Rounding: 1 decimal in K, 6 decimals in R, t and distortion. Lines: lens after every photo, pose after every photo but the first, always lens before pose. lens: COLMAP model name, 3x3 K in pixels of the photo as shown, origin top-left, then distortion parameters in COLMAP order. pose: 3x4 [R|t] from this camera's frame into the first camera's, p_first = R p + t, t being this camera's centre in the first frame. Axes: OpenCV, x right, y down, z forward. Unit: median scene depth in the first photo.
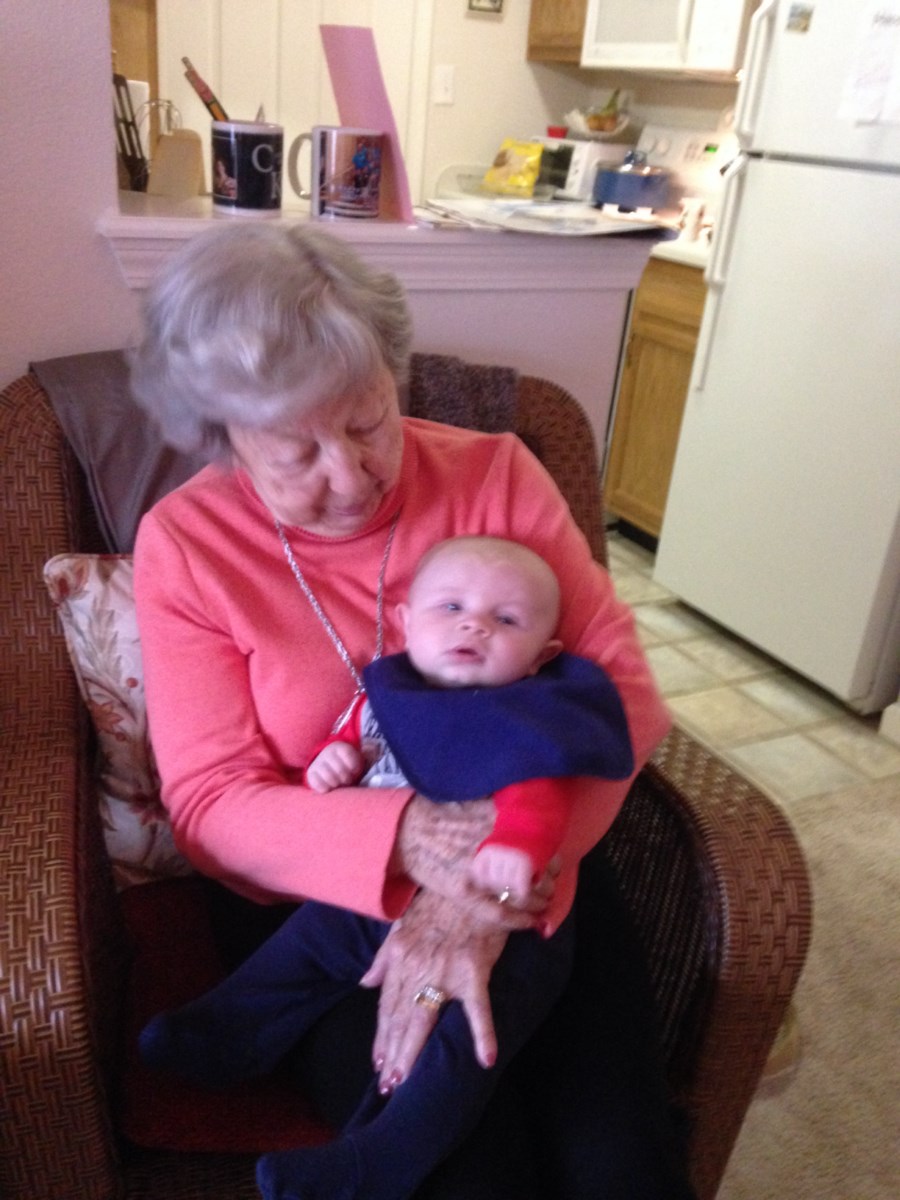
lens RADIAL K [[1116.2, 0, 456.9], [0, 1116.2, 600.1], [0, 0, 1]] dist [0.279331, -0.547781]
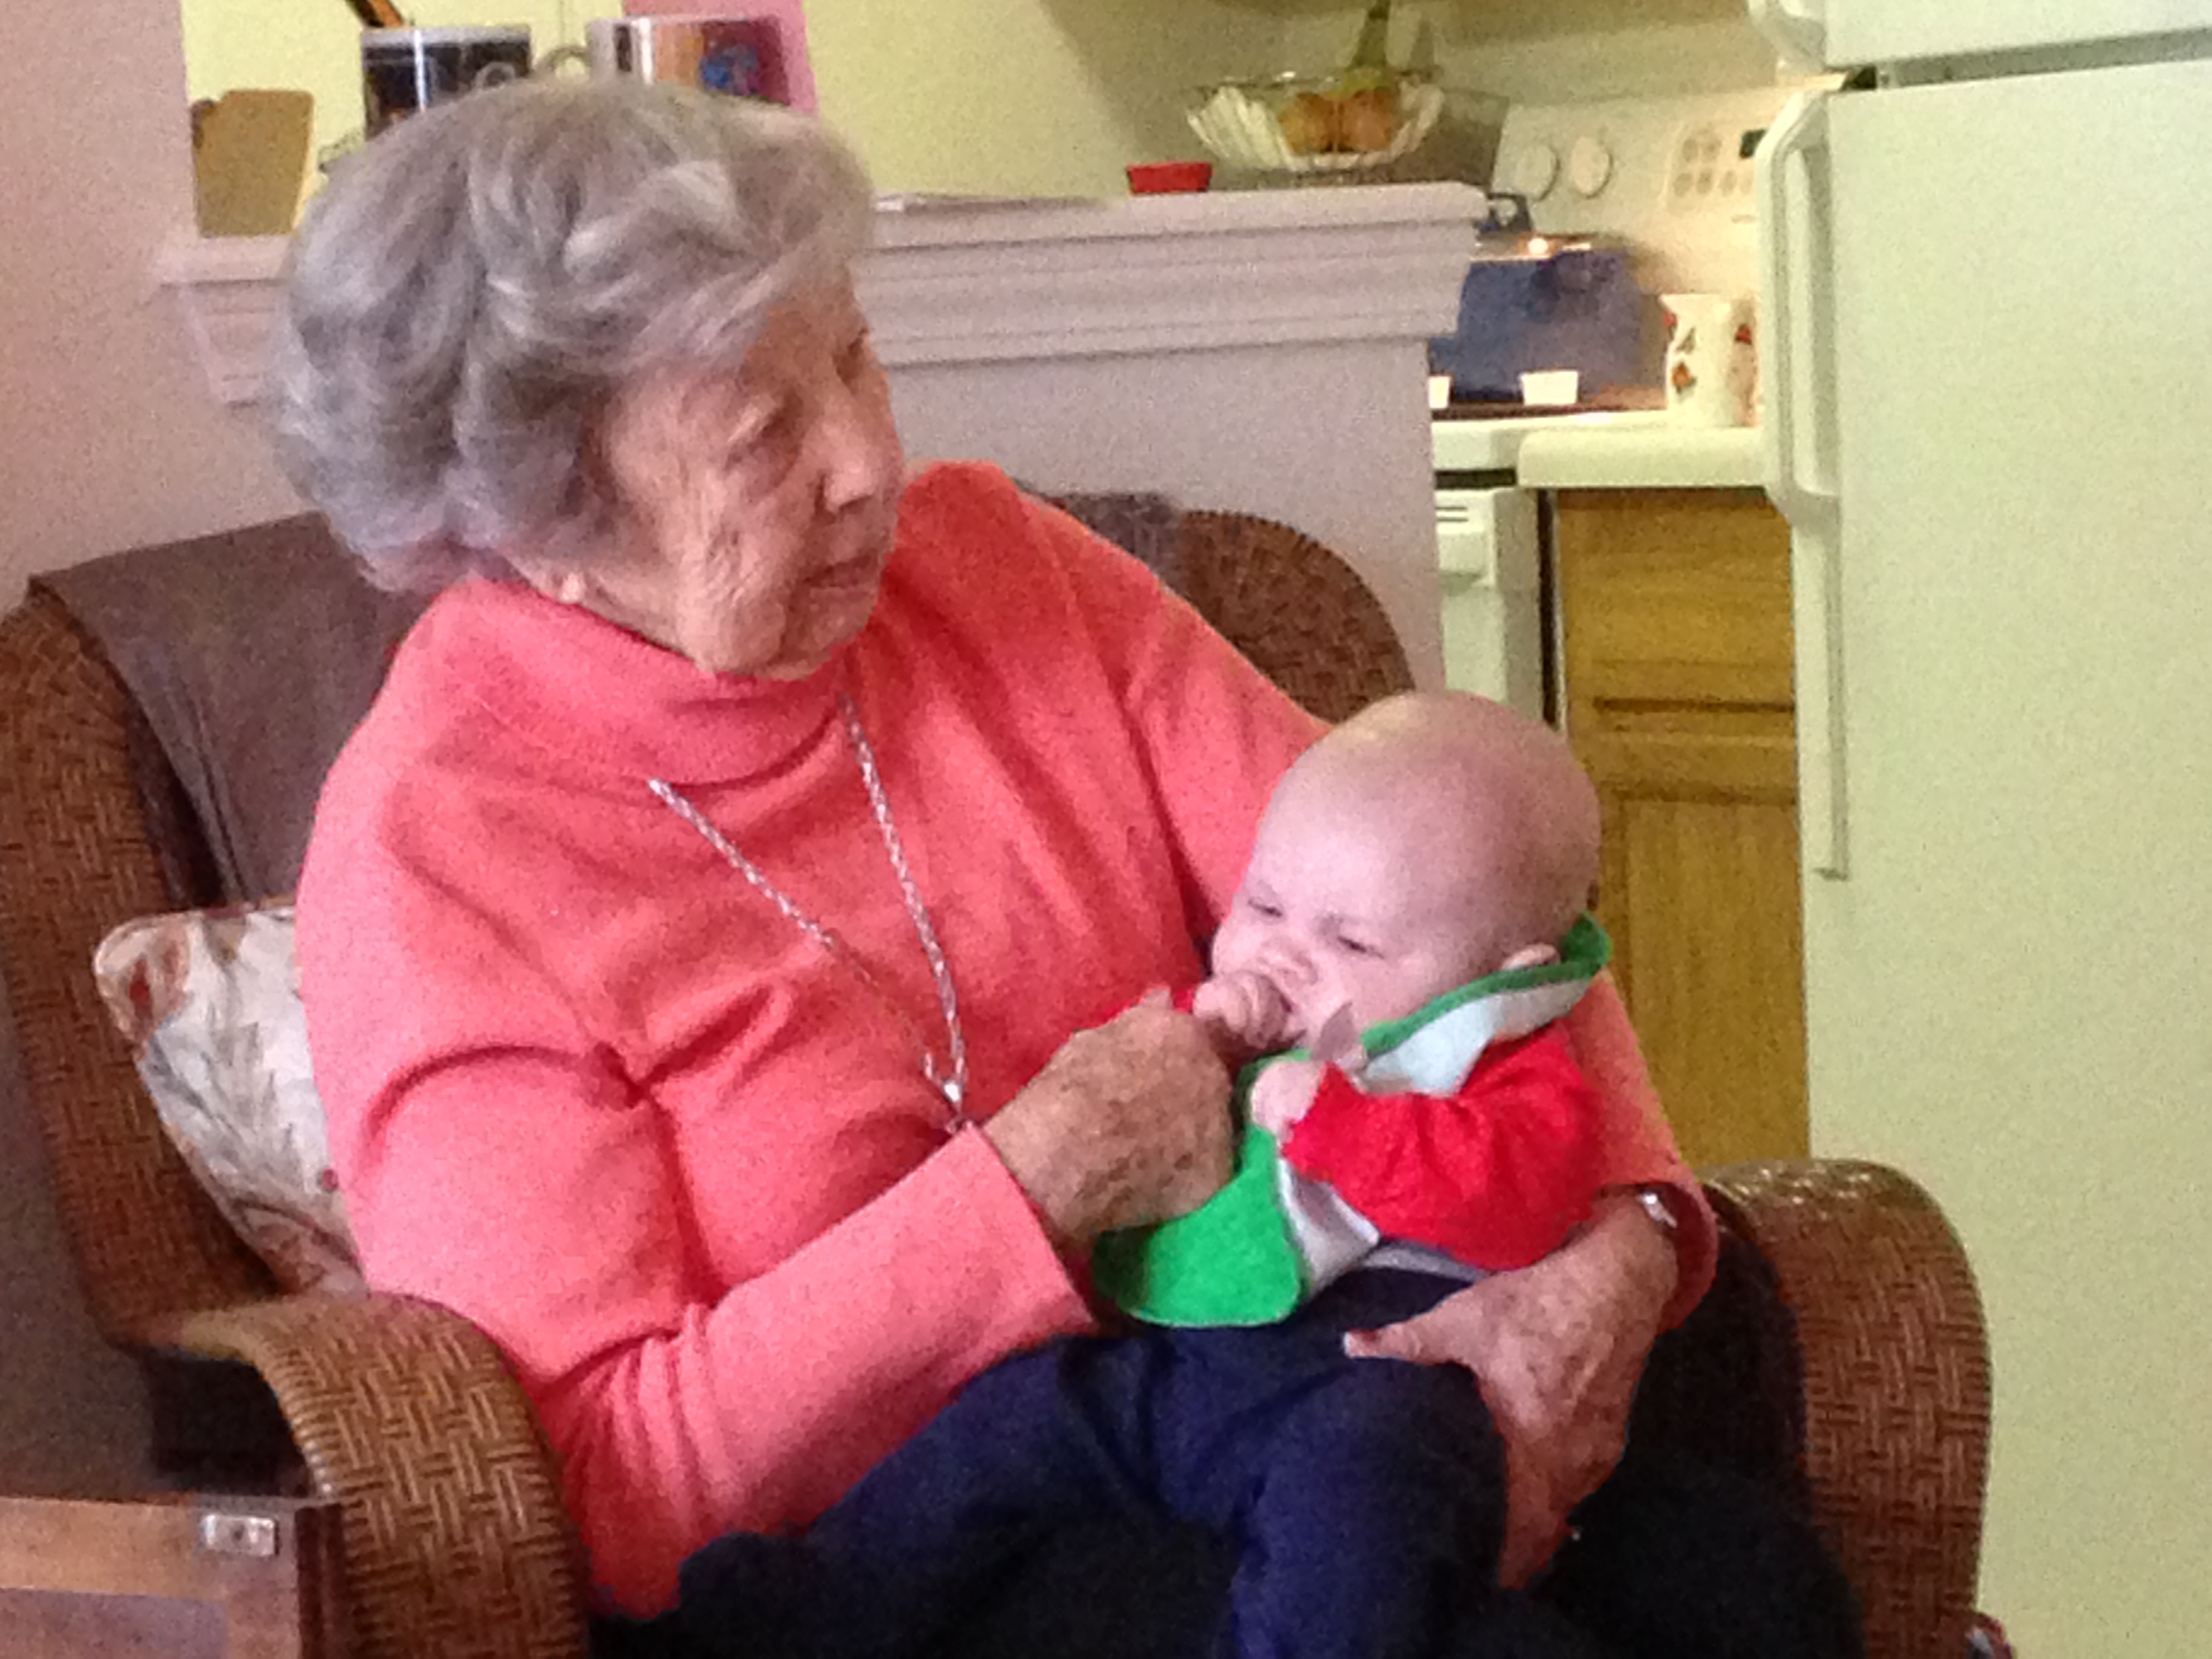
lens RADIAL K [[7621.4, 0, 1106.0], [0, 7621.4, 829.5], [0, 0, 1]] dist [0.173527, 2.135930]
pose [[0.989000, -0.131214, 0.068284, -0.088147], [0.146564, 0.931615, -0.332585, 0.416784], [-0.019975, 0.338934, 0.940598, -0.773586]]
